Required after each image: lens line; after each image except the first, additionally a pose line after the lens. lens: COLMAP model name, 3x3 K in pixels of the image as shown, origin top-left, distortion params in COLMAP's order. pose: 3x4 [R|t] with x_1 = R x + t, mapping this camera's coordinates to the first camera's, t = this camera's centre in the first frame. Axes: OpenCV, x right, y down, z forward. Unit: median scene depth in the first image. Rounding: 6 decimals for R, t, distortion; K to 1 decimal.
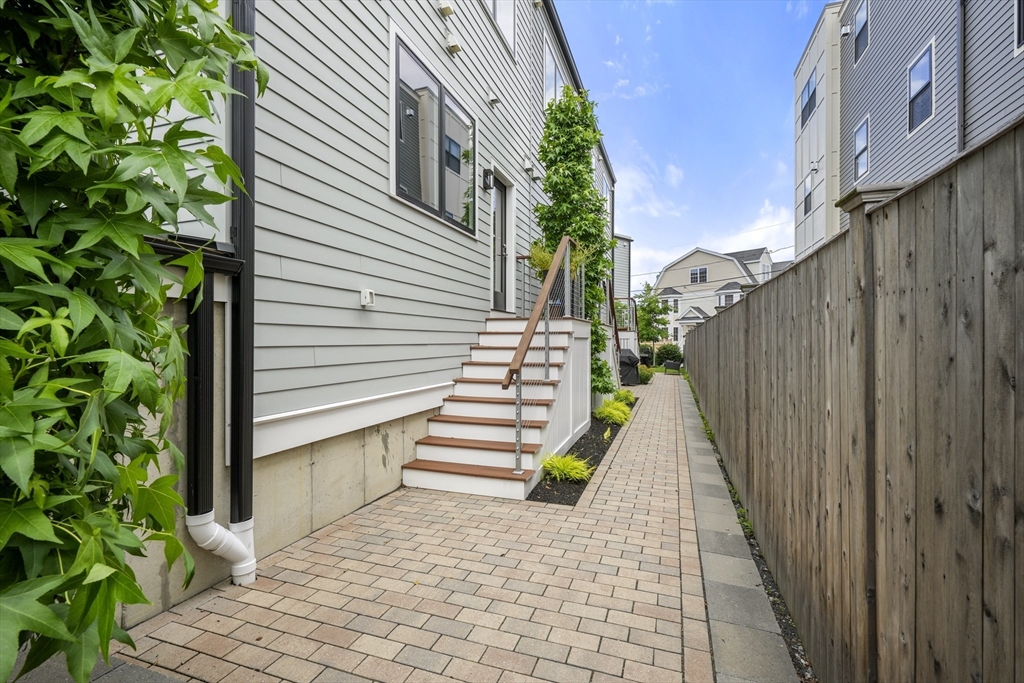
lens RADIAL K [[457.8, 0, 513.9], [0, 457.8, 339.3], [0, 0, 1]] dist [-0.001696, -0.000301]
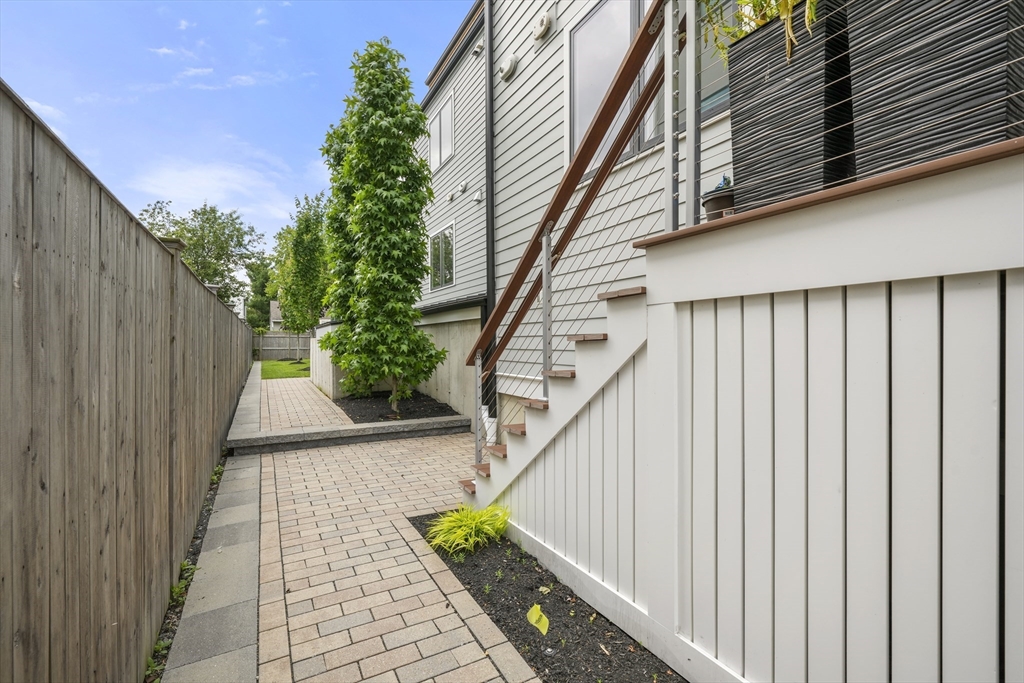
lens RADIAL K [[457.8, 0, 513.9], [0, 457.8, 339.3], [0, 0, 1]] dist [-0.001696, -0.000301]
pose [[-0.668577, -0.000944, -0.743642, 0.722001], [0.005485, 0.999966, -0.006201, 0.032875], [0.743623, -0.008225, -0.668549, 1.942697]]
